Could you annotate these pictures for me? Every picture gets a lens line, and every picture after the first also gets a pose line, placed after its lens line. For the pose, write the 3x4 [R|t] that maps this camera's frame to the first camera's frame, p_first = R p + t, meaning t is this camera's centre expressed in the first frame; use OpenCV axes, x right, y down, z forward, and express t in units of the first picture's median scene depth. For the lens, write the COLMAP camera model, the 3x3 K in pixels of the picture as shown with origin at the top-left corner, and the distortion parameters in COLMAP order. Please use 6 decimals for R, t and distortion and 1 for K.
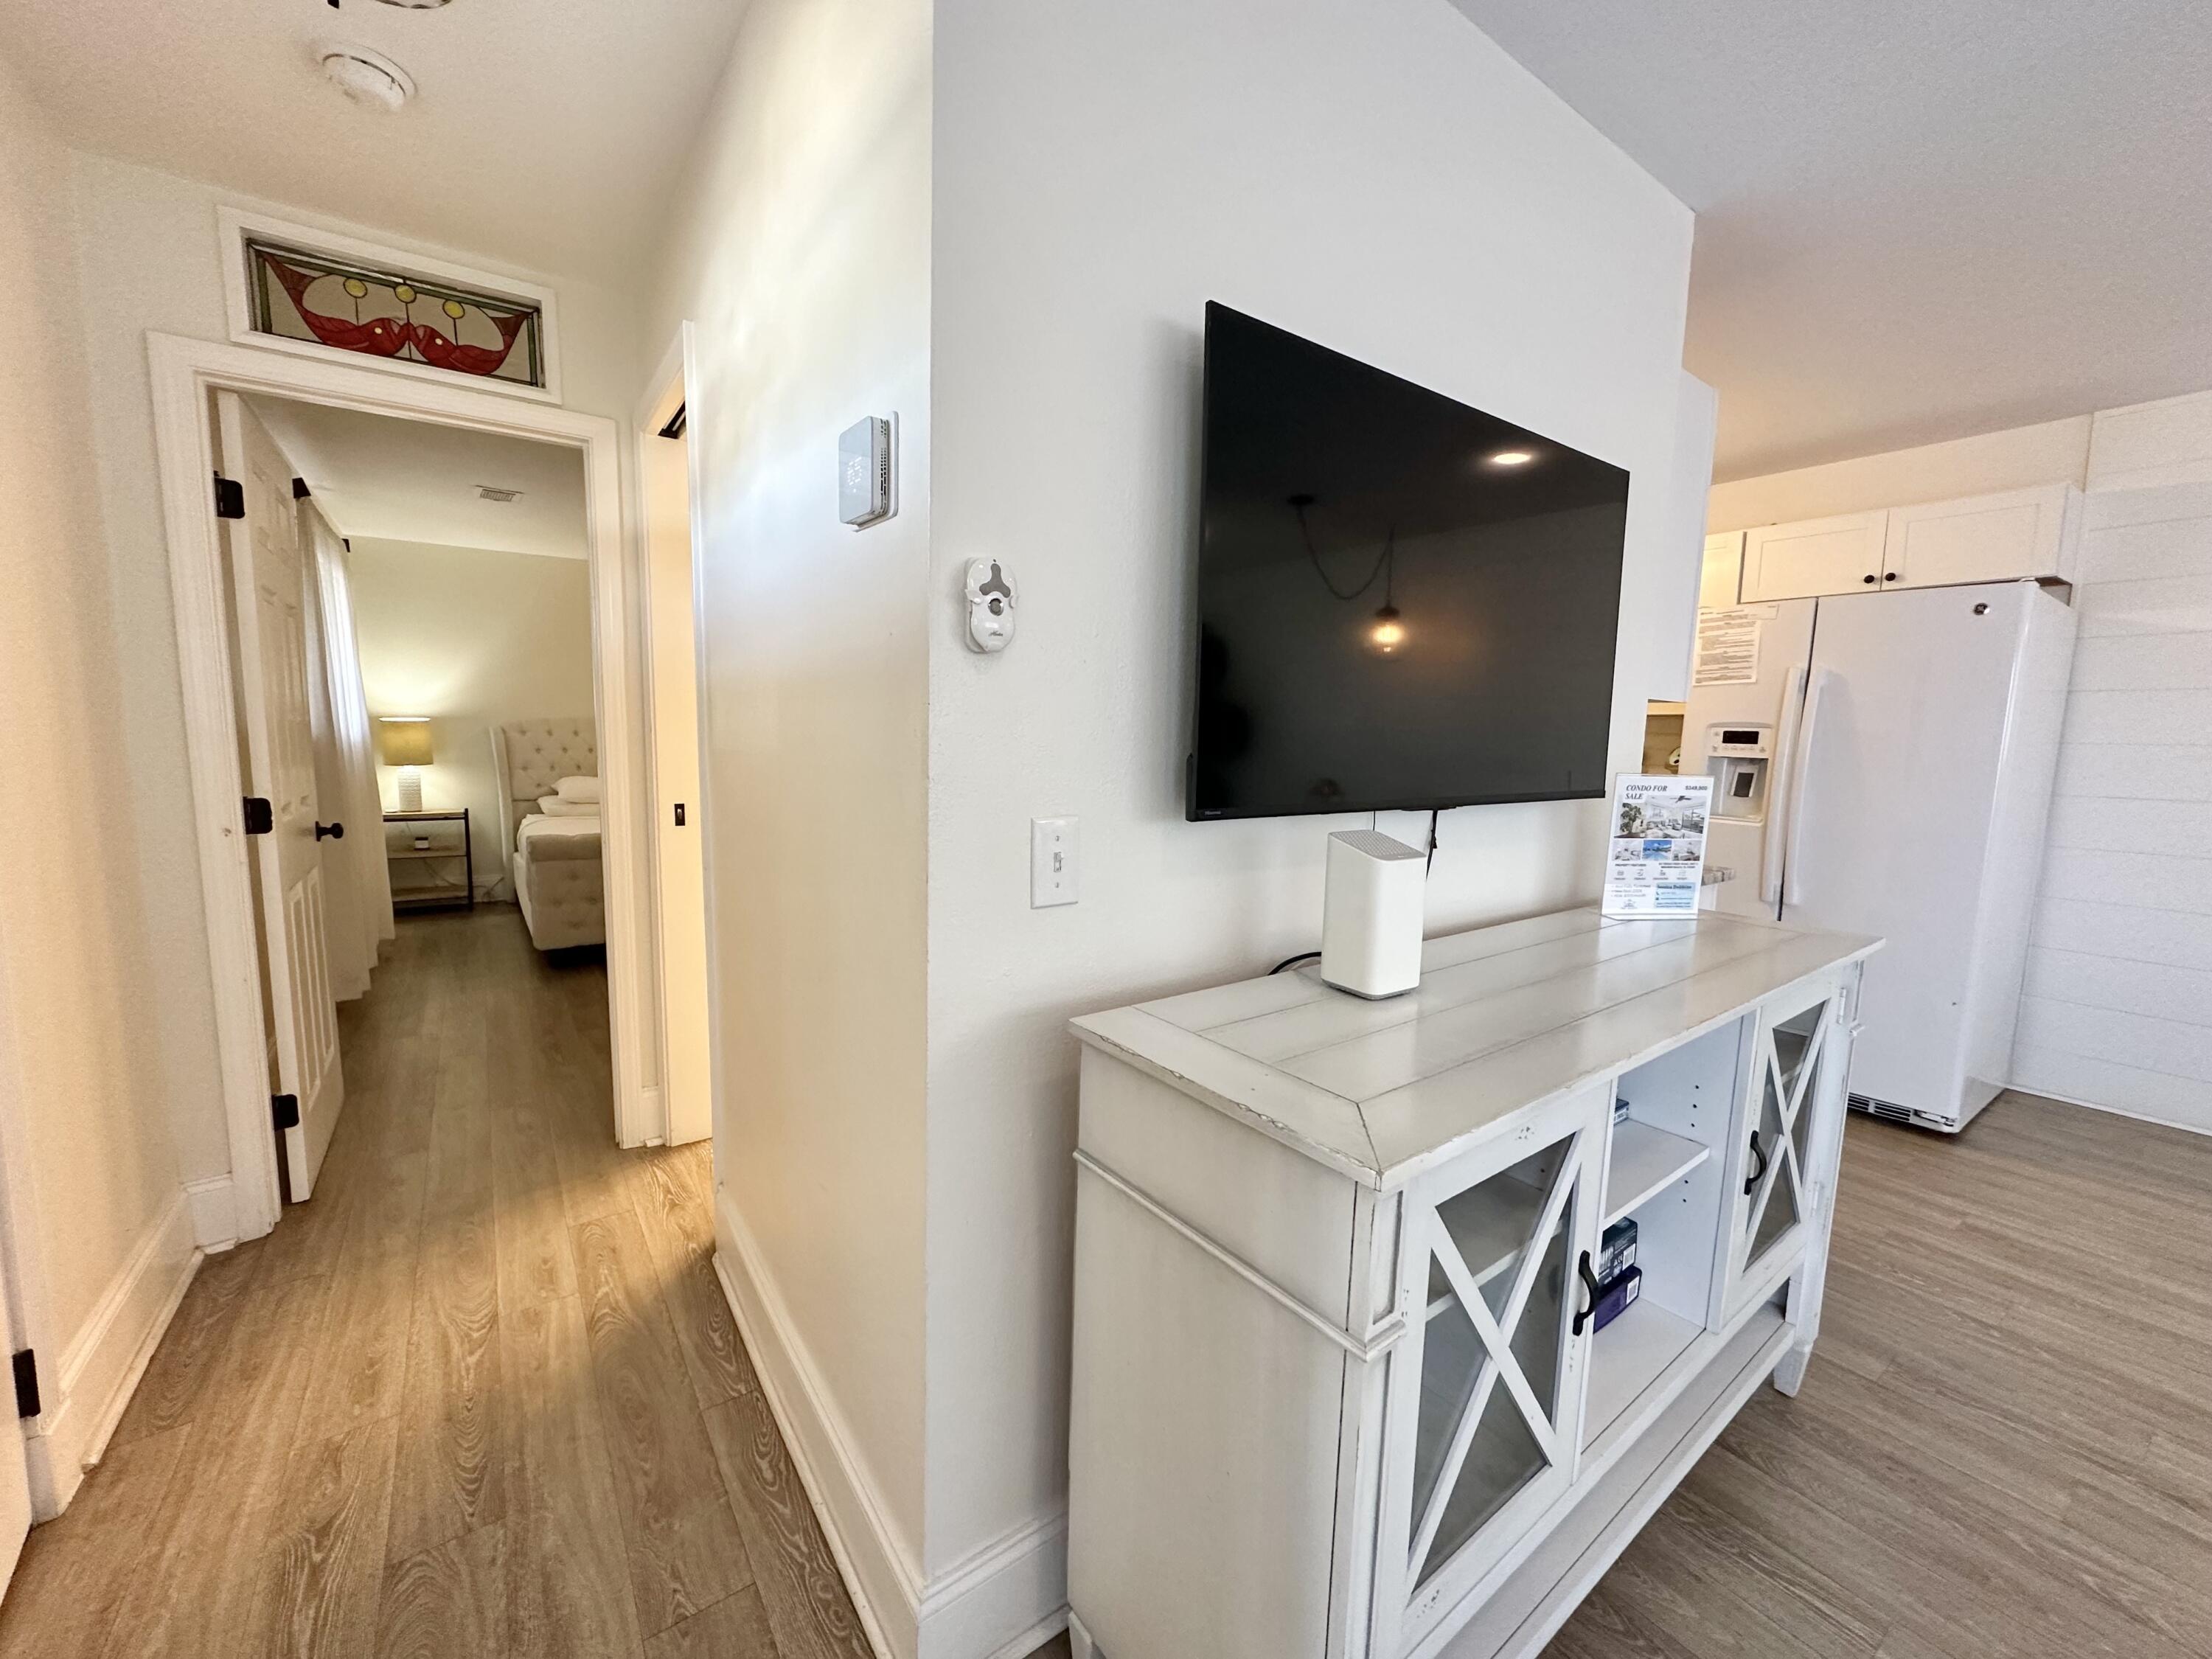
lens RADIAL K [[880.5, 0, 1108.5], [0, 880.5, 826.9], [0, 0, 1]] dist [-0.001253, 0.000624]
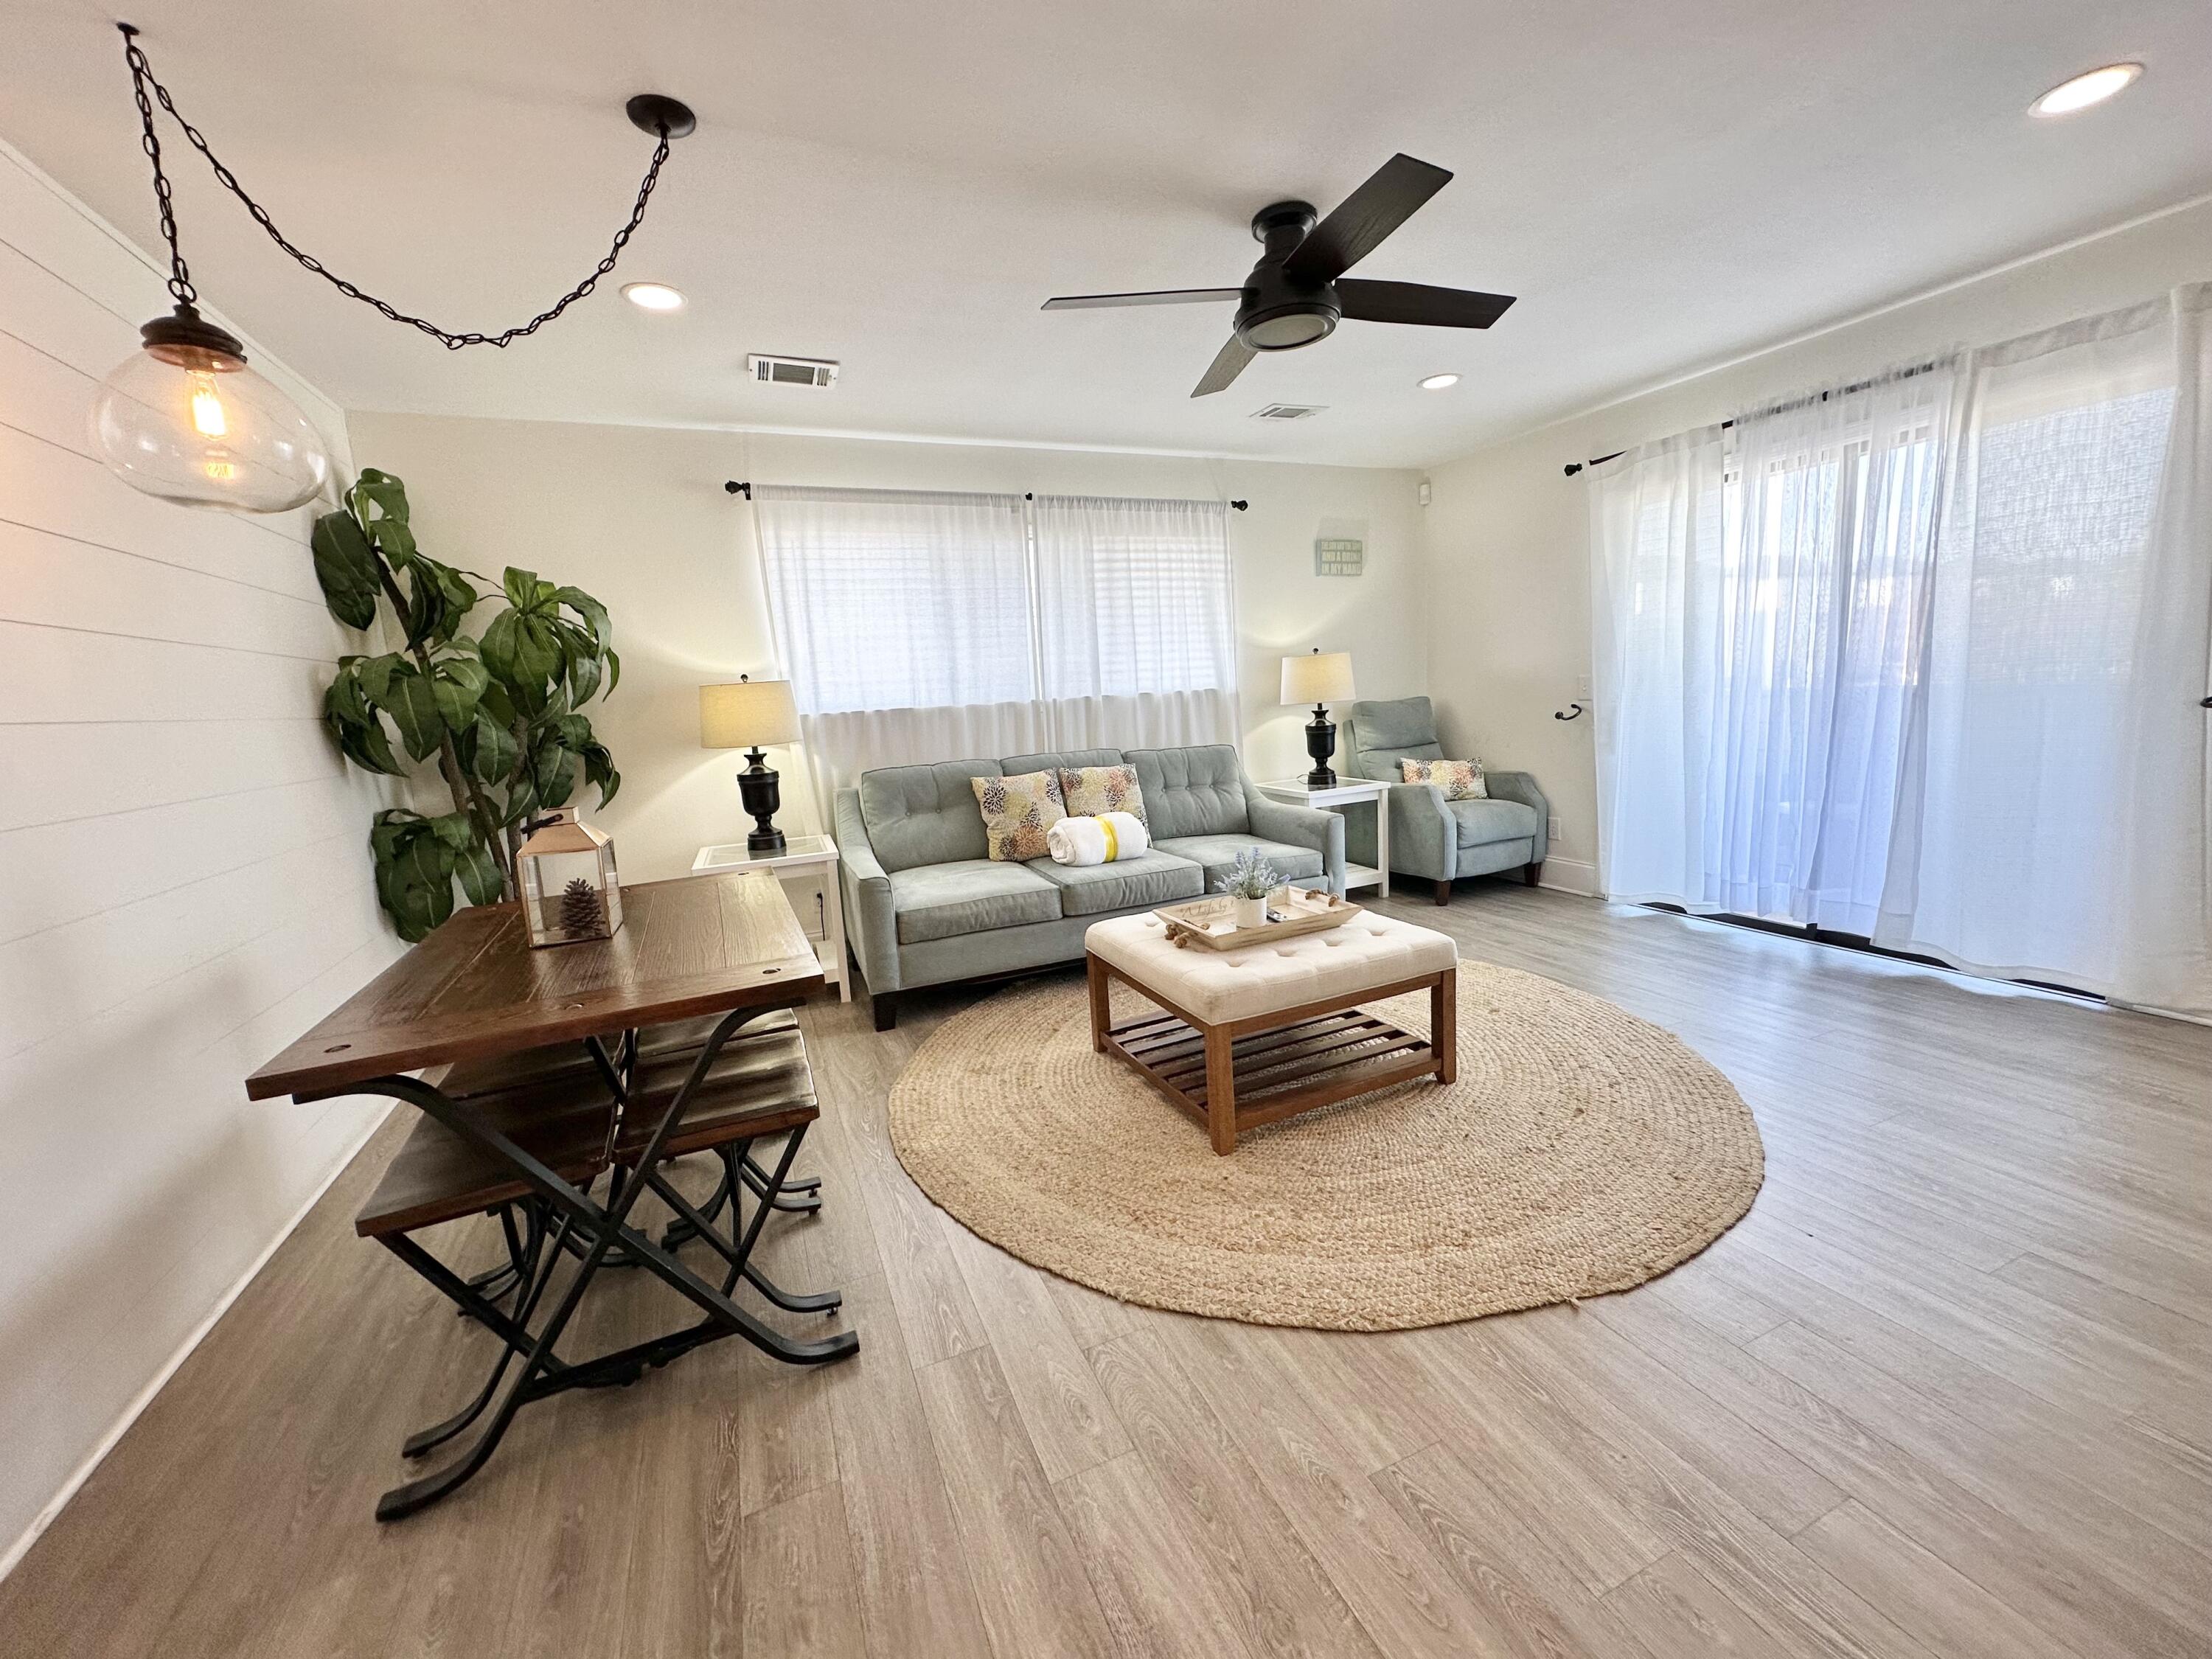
lens RADIAL K [[880.5, 0, 1109.5], [0, 880.5, 828.1], [0, 0, 1]] dist [-0.001253, 0.000624]
pose [[-0.977987, 0.010190, 0.208417, 1.335467], [0.066406, 0.962078, 0.264569, -0.116316], [-0.197817, 0.272585, -0.941576, 1.481713]]
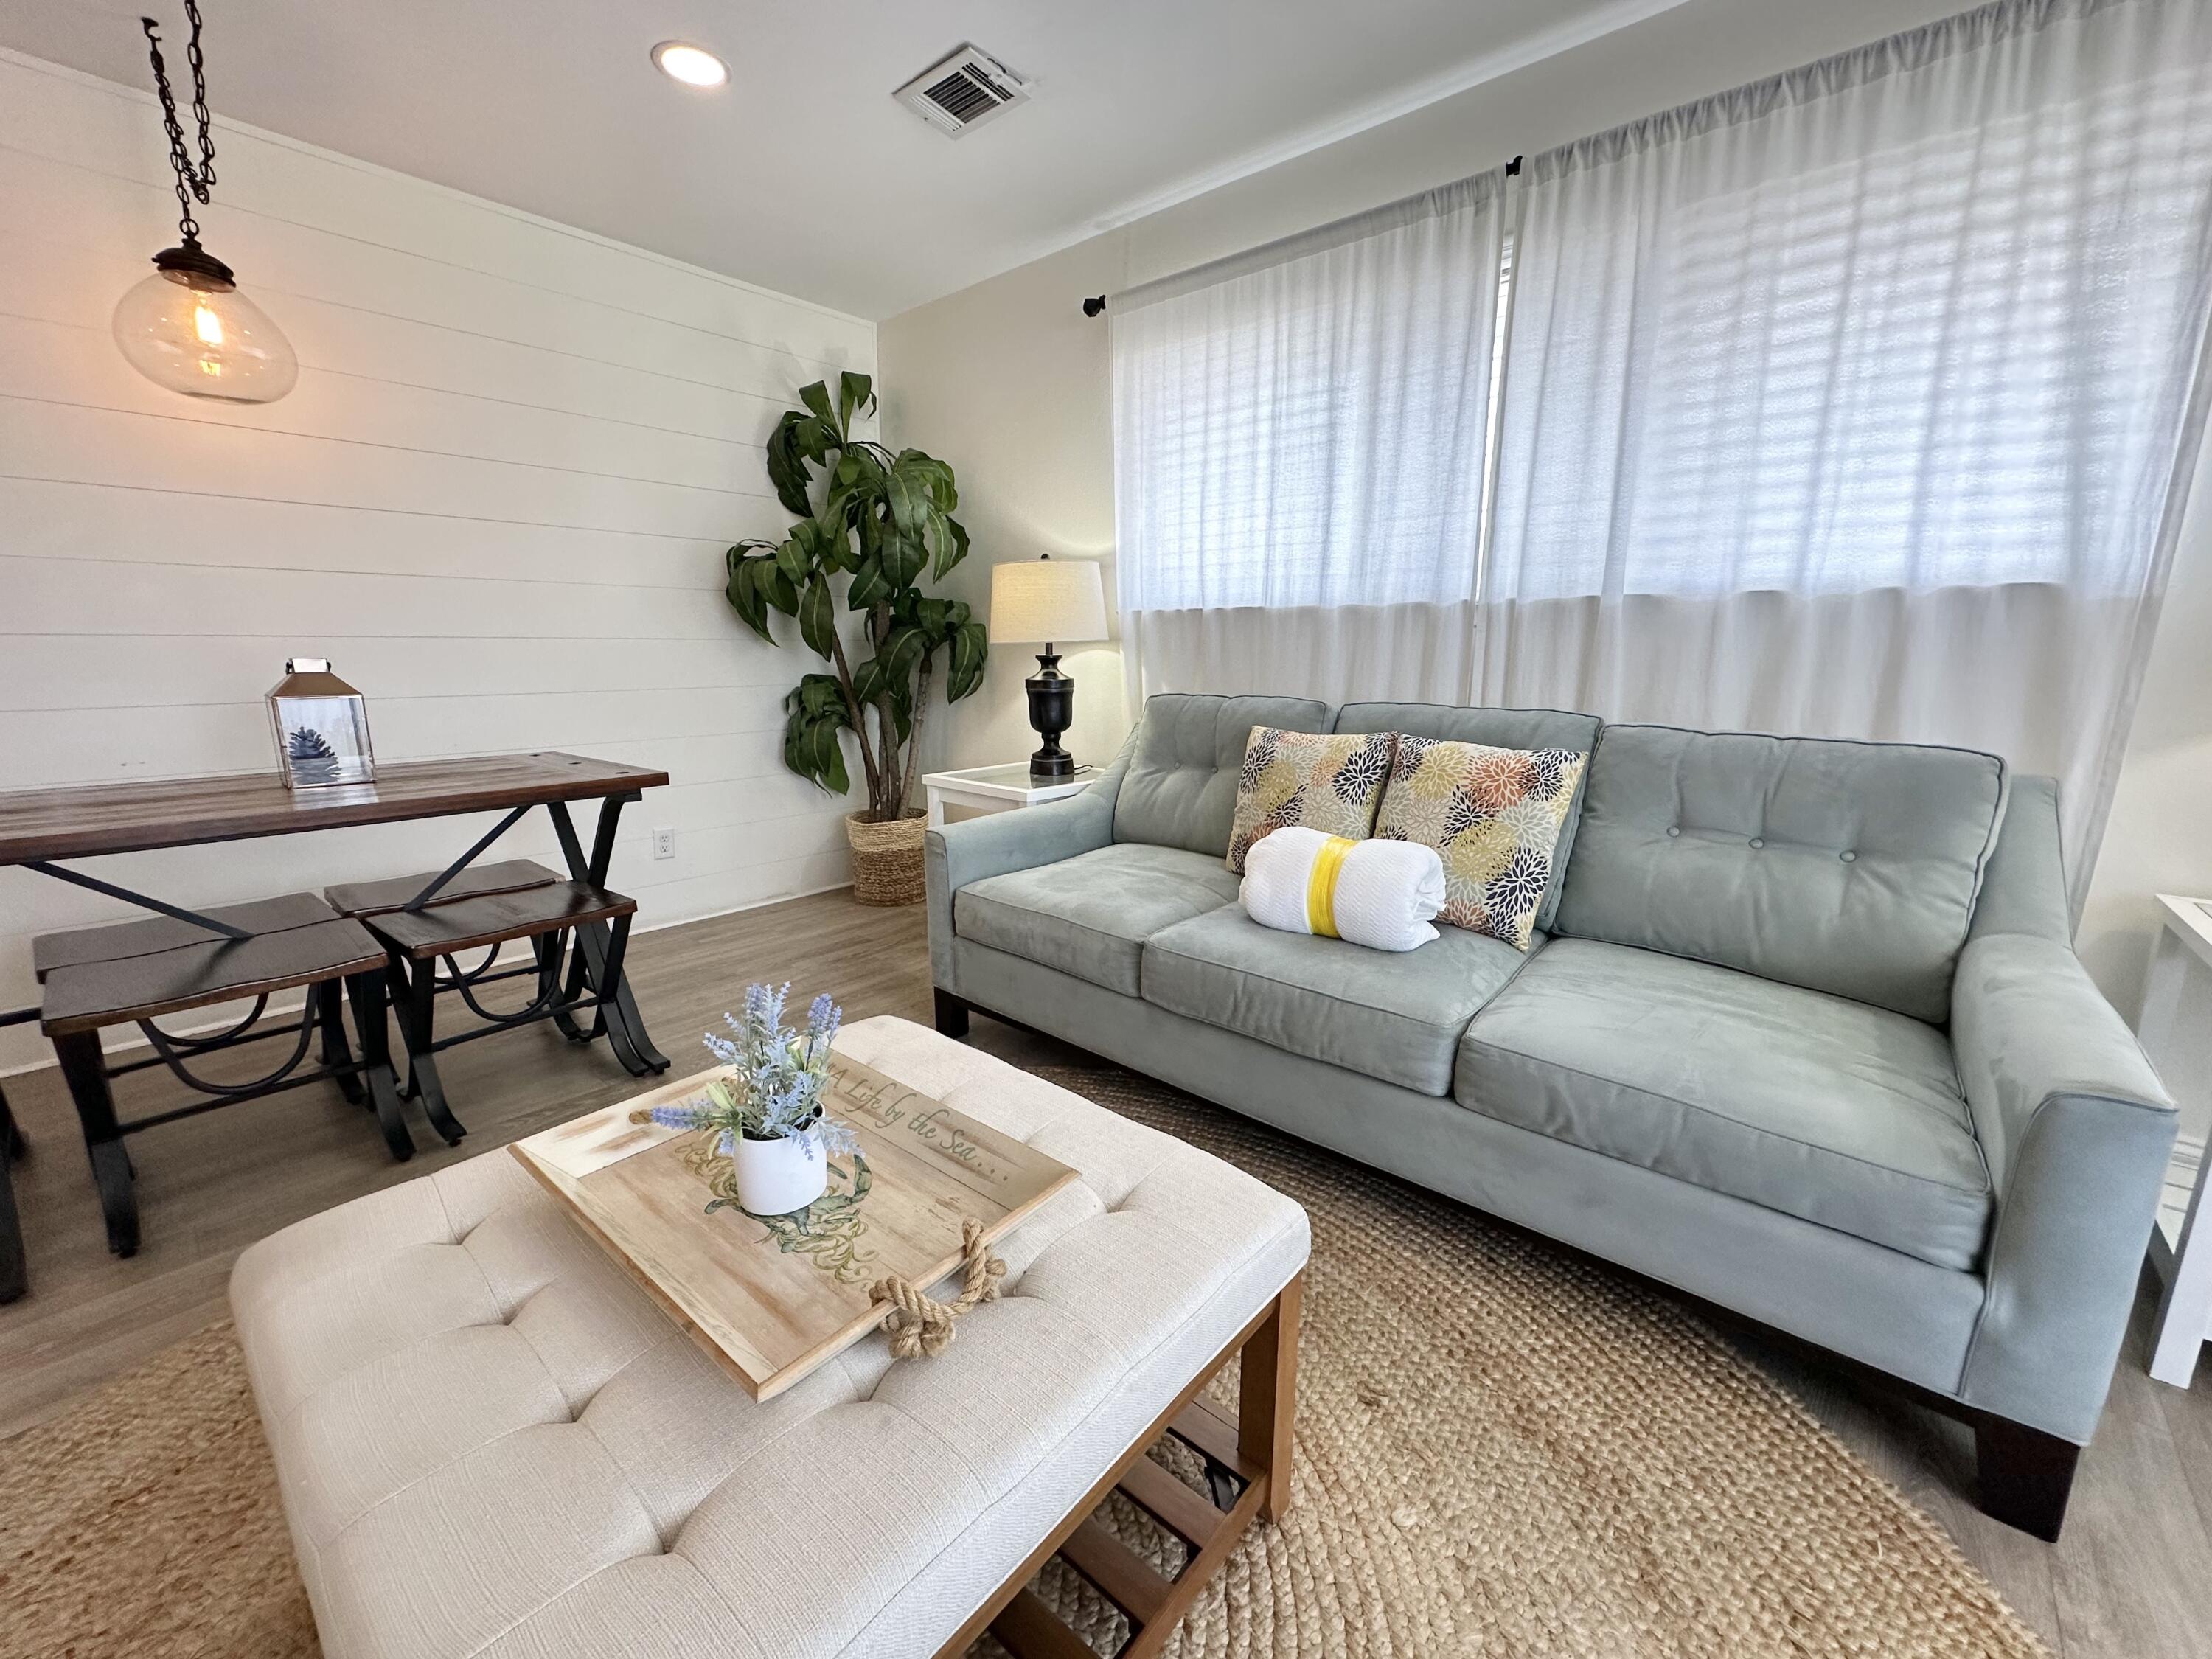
lens RADIAL K [[880.5, 0, 1107.4], [0, 880.5, 827.3], [0, 0, 1]] dist [-0.001253, 0.000624]
pose [[-0.228460, -0.212149, 0.950157, 0.884963], [0.101241, 0.965500, 0.239917, 0.139673], [-0.968275, 0.151006, -0.199100, -0.114538]]
